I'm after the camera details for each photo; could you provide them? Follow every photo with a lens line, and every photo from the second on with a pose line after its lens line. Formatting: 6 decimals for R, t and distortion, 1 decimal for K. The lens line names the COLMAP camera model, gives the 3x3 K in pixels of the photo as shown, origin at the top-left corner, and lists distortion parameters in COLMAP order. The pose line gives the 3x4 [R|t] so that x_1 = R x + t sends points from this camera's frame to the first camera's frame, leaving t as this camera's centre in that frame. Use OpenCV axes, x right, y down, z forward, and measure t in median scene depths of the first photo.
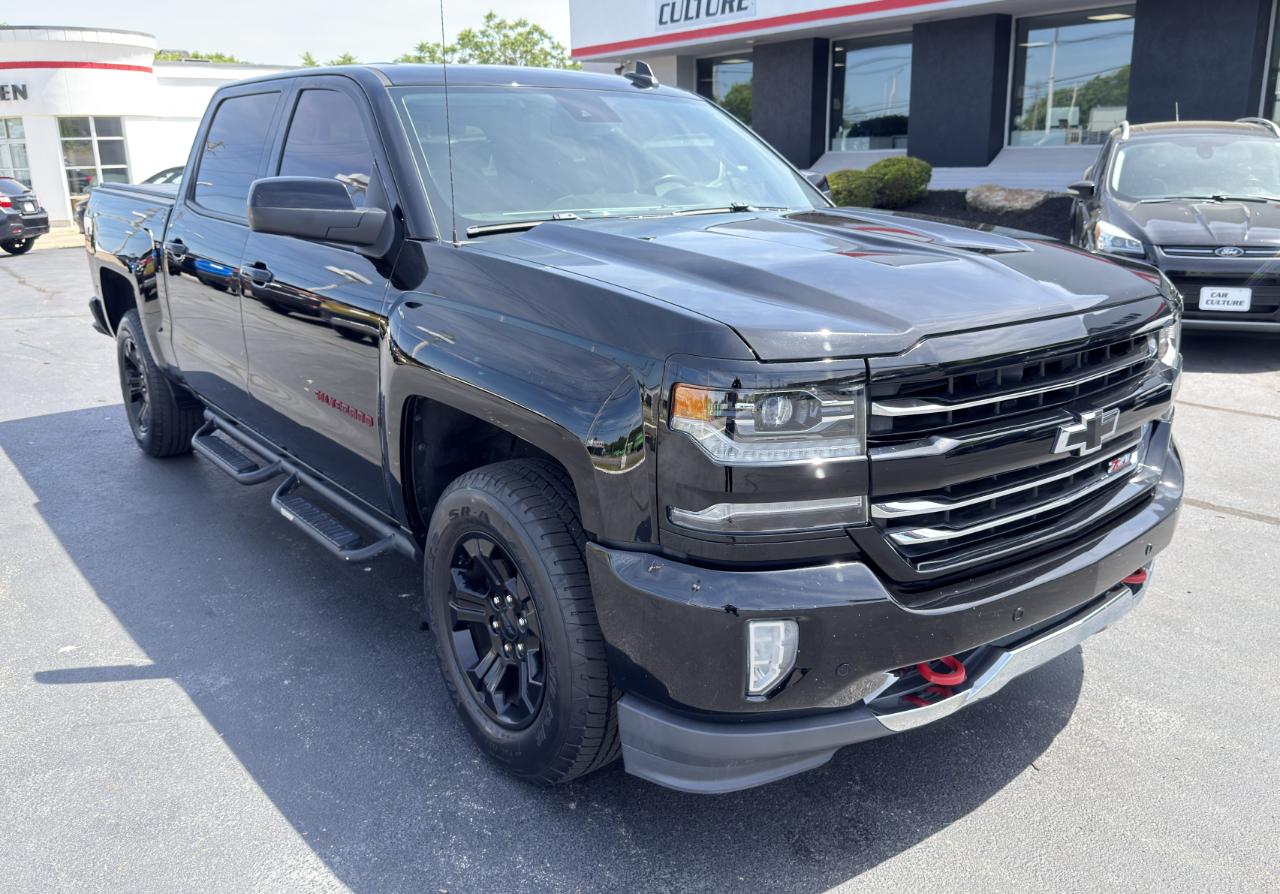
lens RADIAL K [[1102.5, 0, 668.7], [0, 1102.5, 412.4], [0, 0, 1]] dist [0.059210, -0.007403]
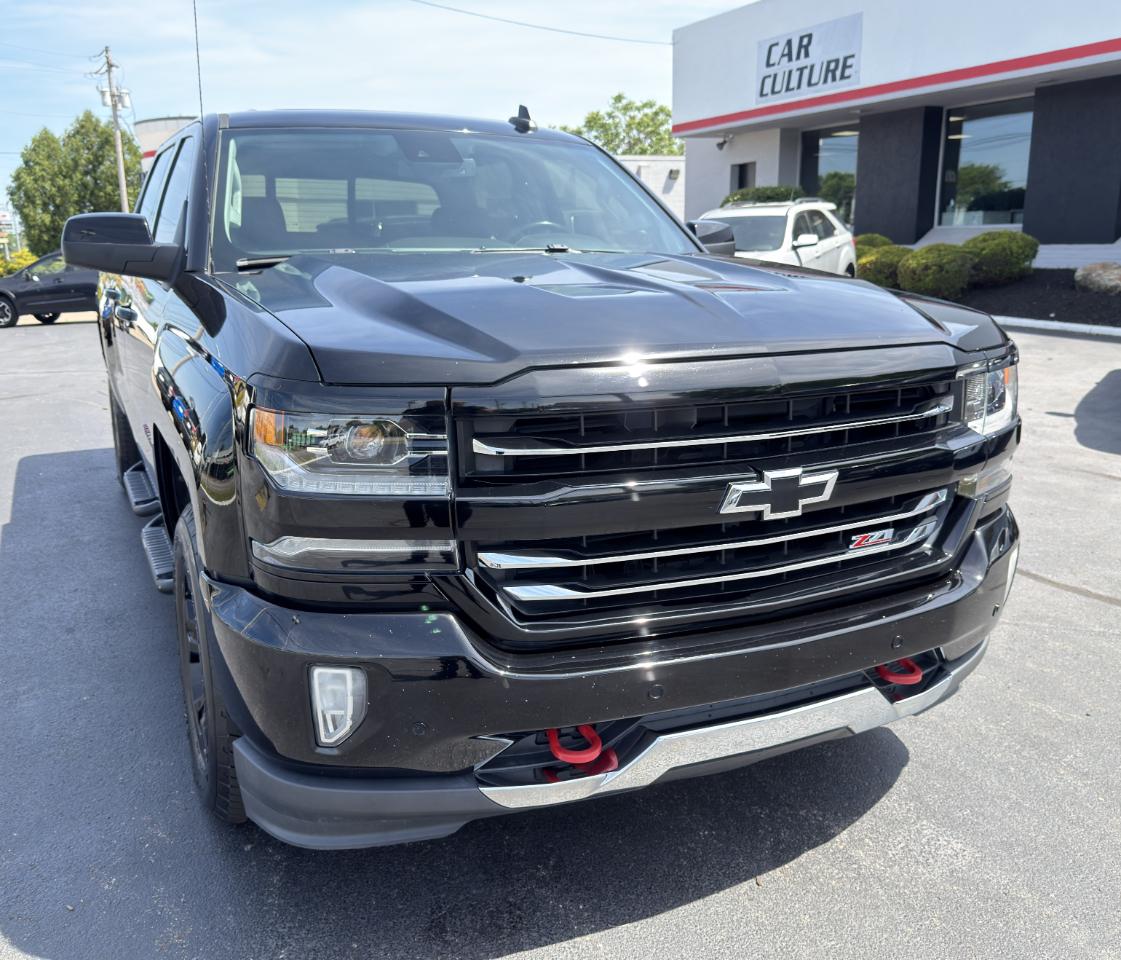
lens RADIAL K [[1096.9, 0, 544.0], [0, 1096.9, 485.2], [0, 0, 1]] dist [0.069602, -0.170959]
pose [[0.966507, 0.058616, -0.249855, 0.084139], [-0.061171, 0.998124, -0.002468, 0.004991], [0.249242, 0.017670, 0.968280, 0.026251]]
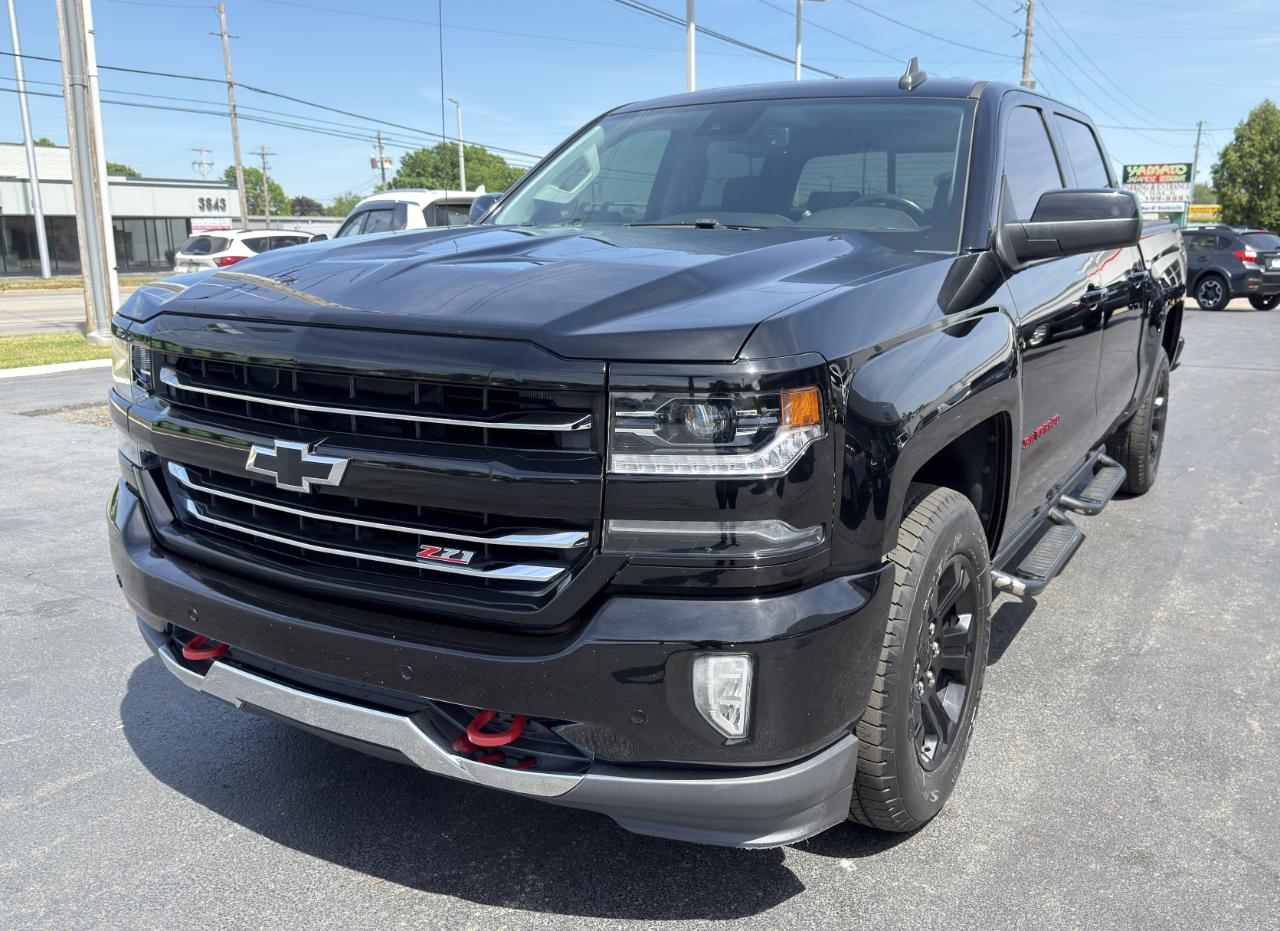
lens RADIAL K [[1166.4, 0, 640.0], [0, 1166.4, 465.5], [0, 0, 1]] dist [0.003777, -0.018154]
pose [[0.293091, 0.201138, -0.934688, 0.261719], [-0.221996, 0.965219, 0.138096, -0.033351], [0.929955, 0.167022, 0.327548, 0.194128]]
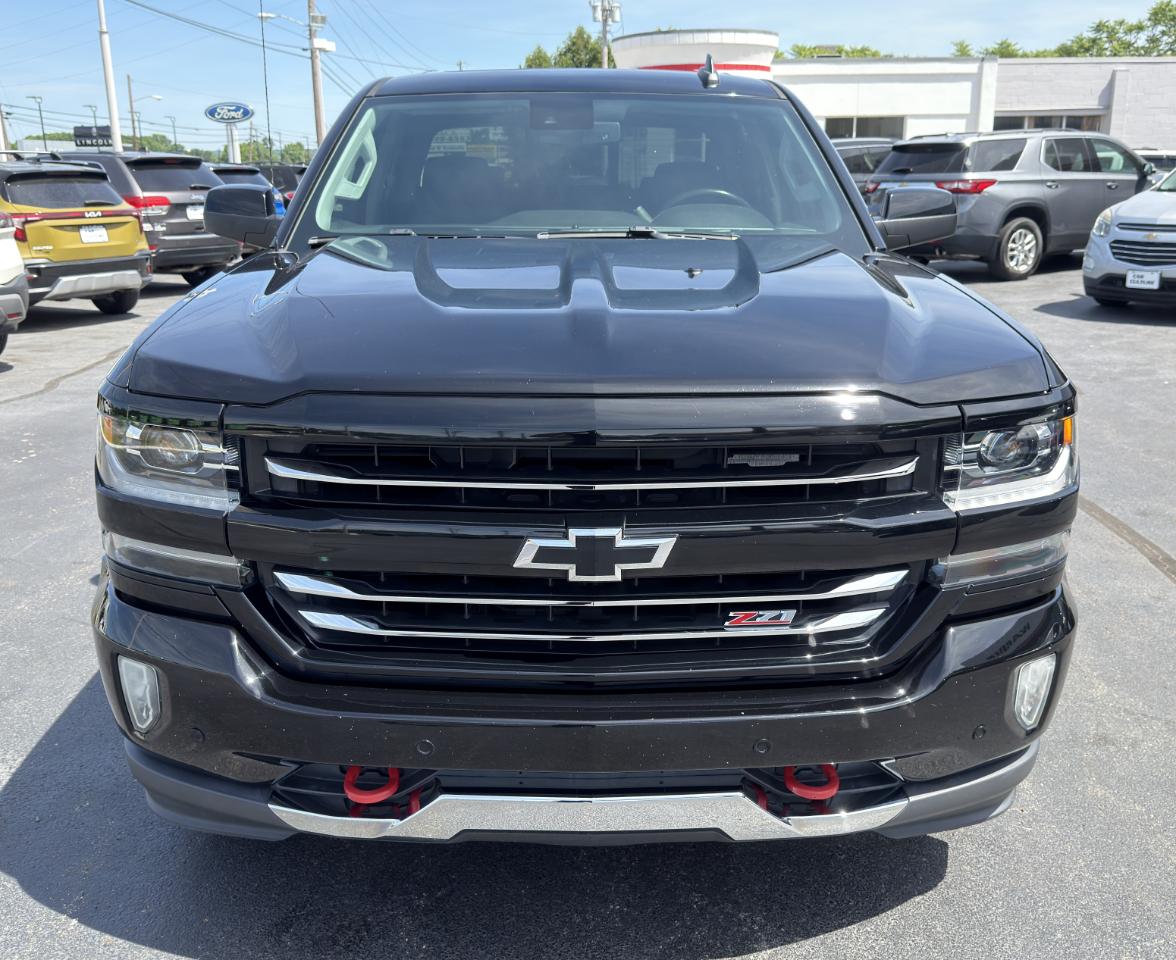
lens RADIAL K [[1178.5, 0, 552.7], [0, 1178.5, 479.0], [0, 0, 1]] dist [0.096601, -0.179476]
pose [[0.758795, 0.178144, -0.626494, 0.172814], [-0.152372, 0.983730, 0.095175, -0.021217], [0.633256, 0.023242, 0.773594, 0.073719]]
